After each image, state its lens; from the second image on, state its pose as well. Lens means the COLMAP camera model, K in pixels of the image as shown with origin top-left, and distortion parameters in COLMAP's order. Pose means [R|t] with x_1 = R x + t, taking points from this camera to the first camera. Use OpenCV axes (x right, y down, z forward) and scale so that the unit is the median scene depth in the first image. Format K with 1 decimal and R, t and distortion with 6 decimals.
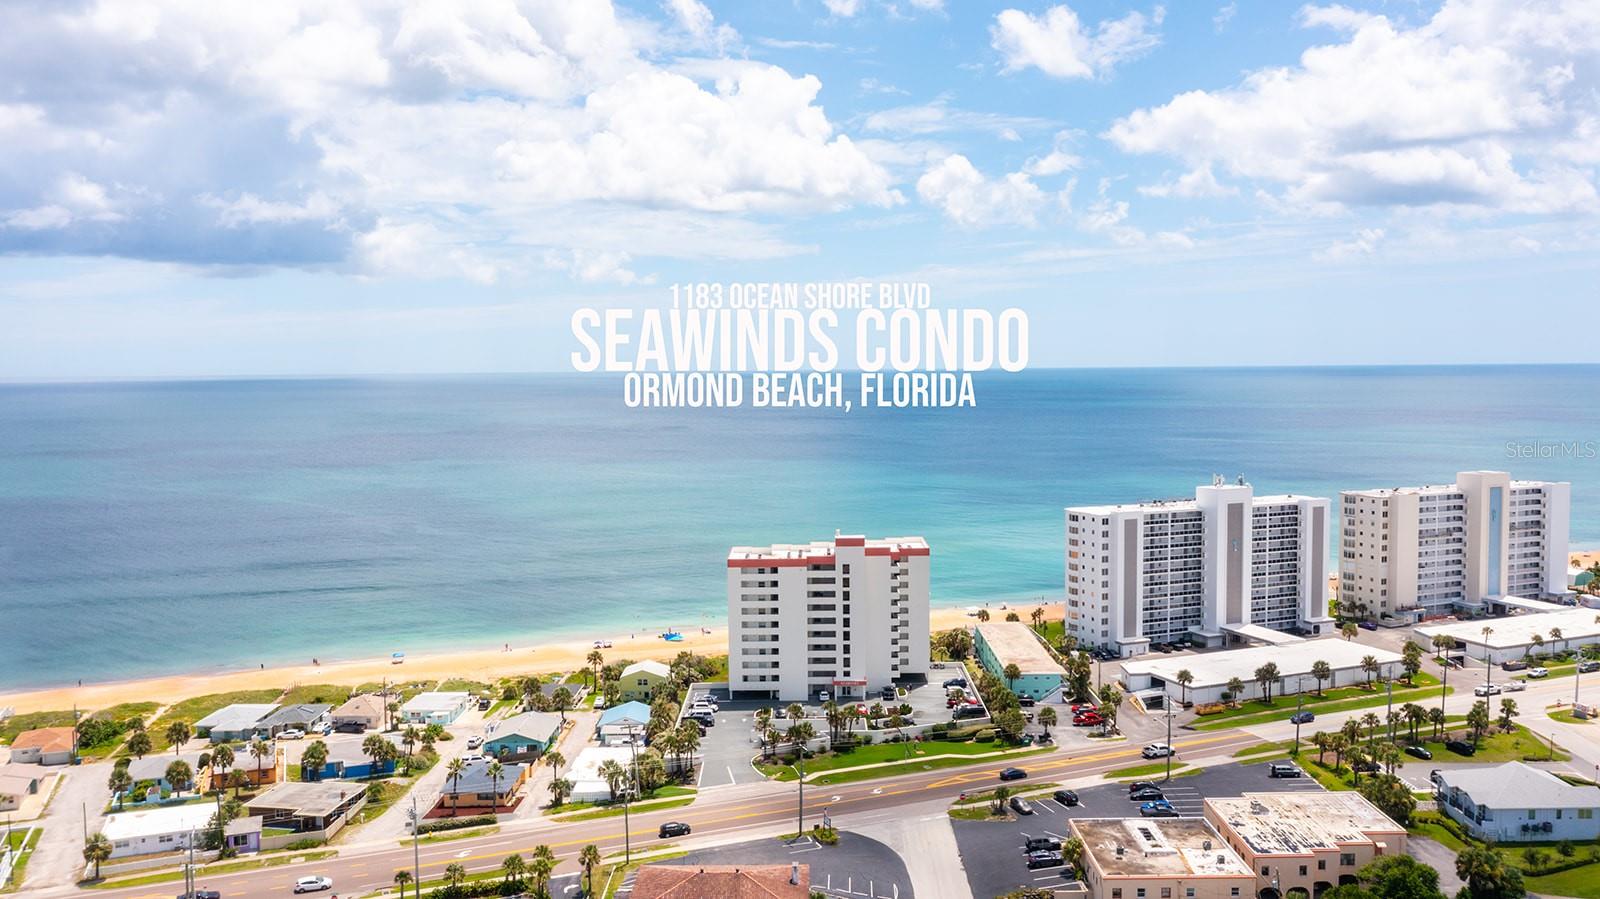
lens RADIAL K [[1317.5, 0, 793.1], [0, 1317.5, 457.7], [0, 0, 1]] dist [-0.006998, 0.009734]
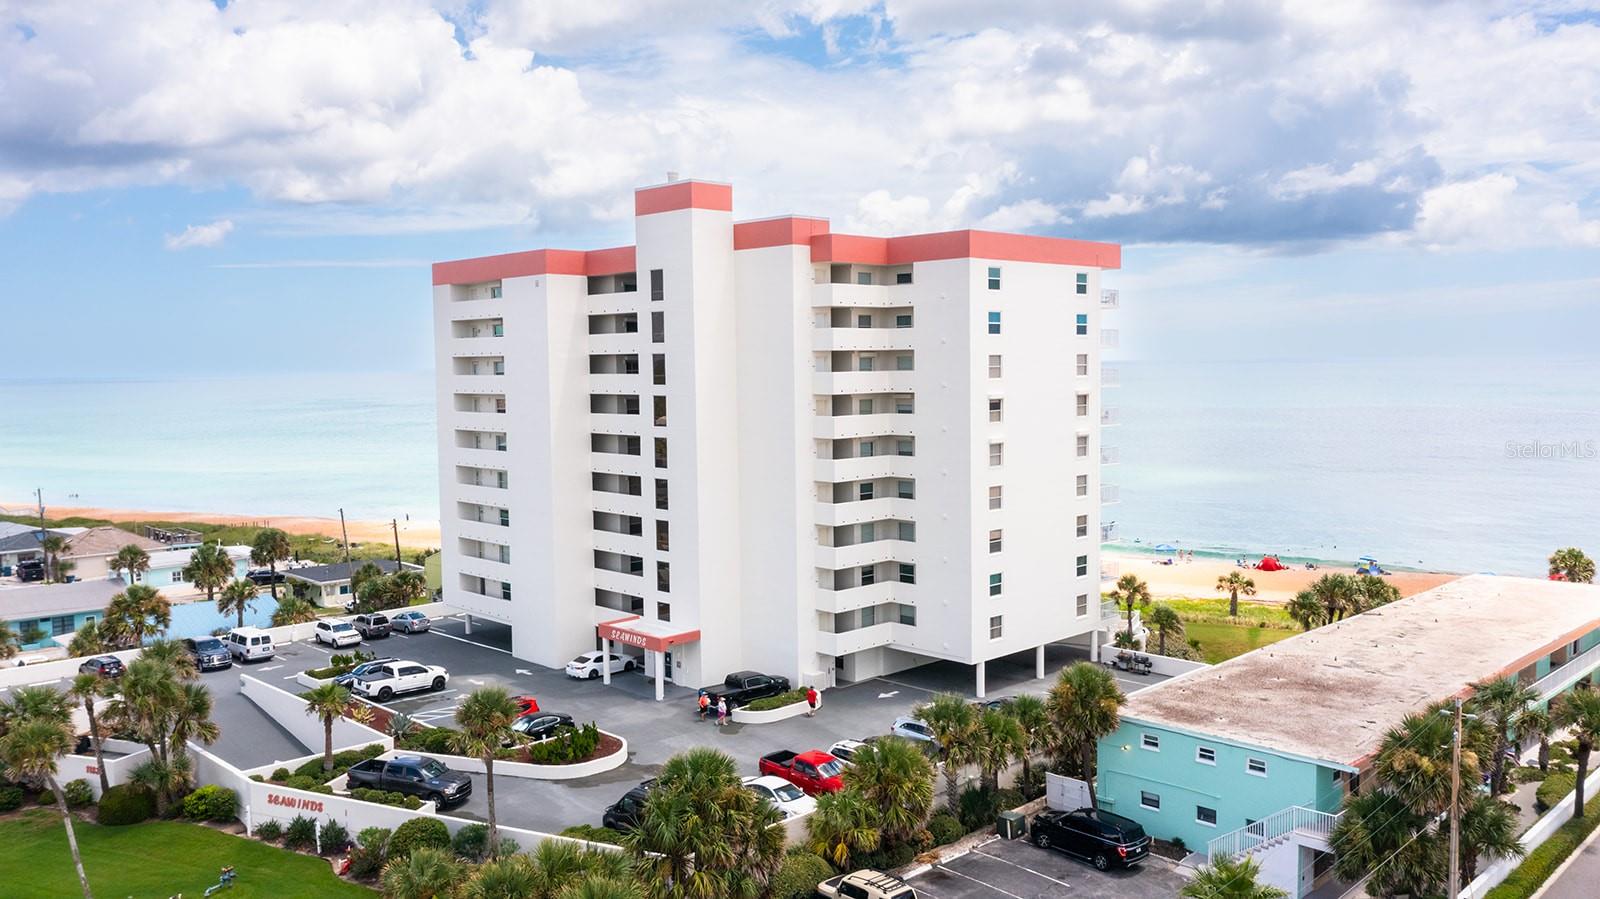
lens RADIAL K [[1317.5, 0, 805.0], [0, 1317.5, 449.2], [0, 0, 1]] dist [-0.006998, 0.009734]
pose [[0.692126, 0.046208, -0.720296, 0.295536], [-0.052876, 0.998513, 0.013247, 0.116929], [0.719837, 0.028918, 0.693541, 0.791640]]
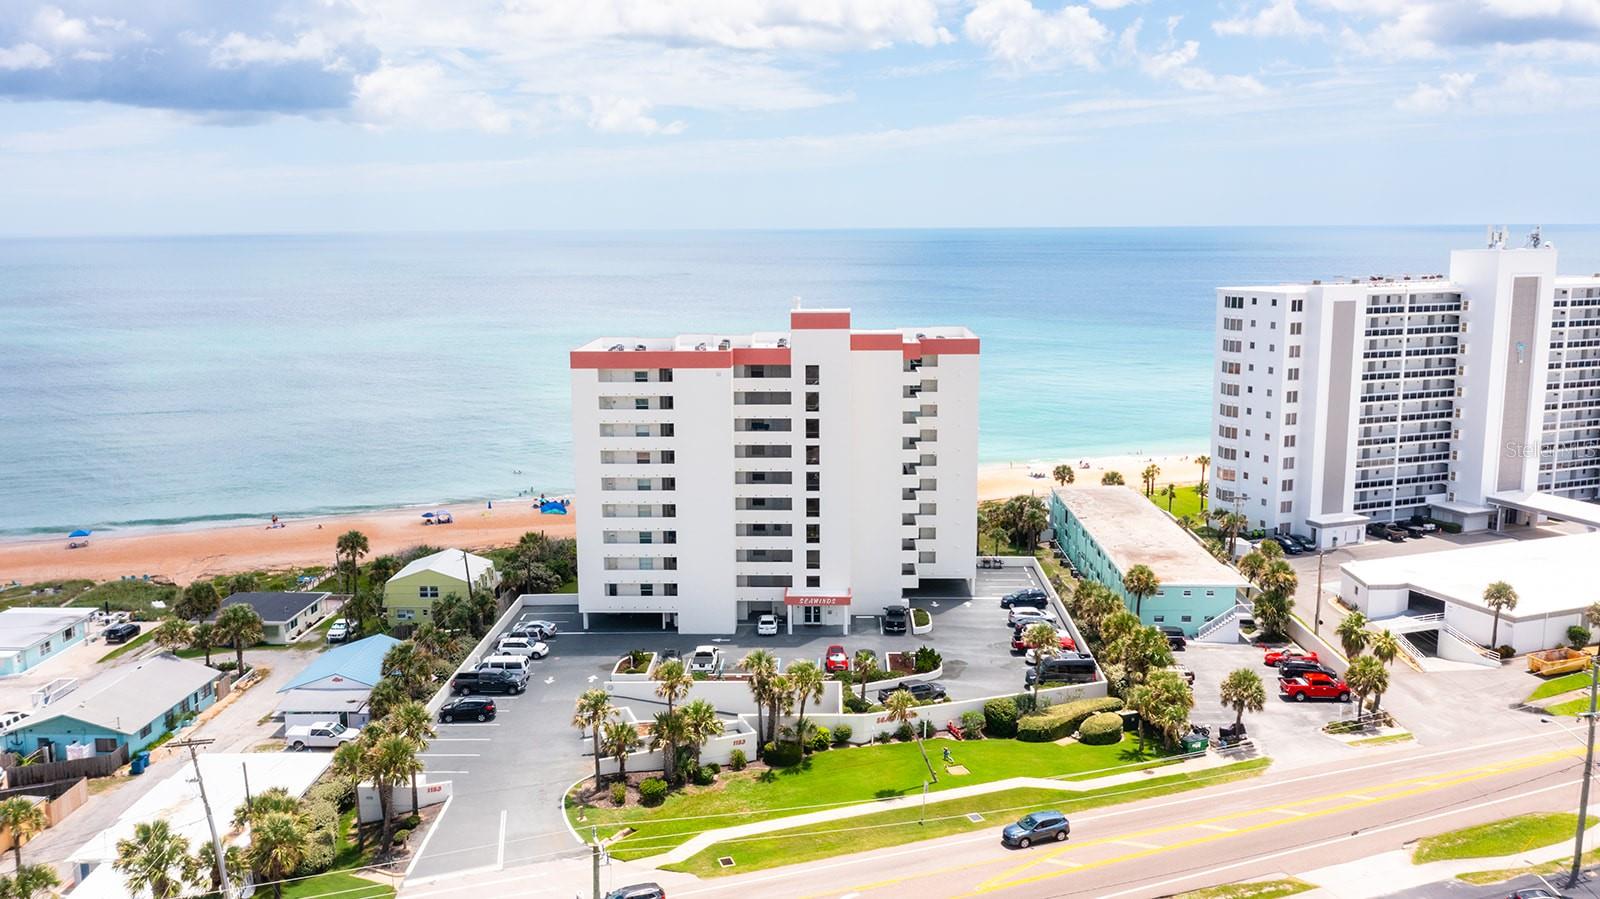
lens RADIAL K [[1317.5, 0, 804.7], [0, 1317.5, 452.3], [0, 0, 1]] dist [-0.006998, 0.009734]
pose [[0.999809, 0.006299, -0.018488, 0.045954], [-0.004543, 0.995607, 0.093517, 0.066234], [0.018996, -0.093415, 0.995446, 0.493677]]
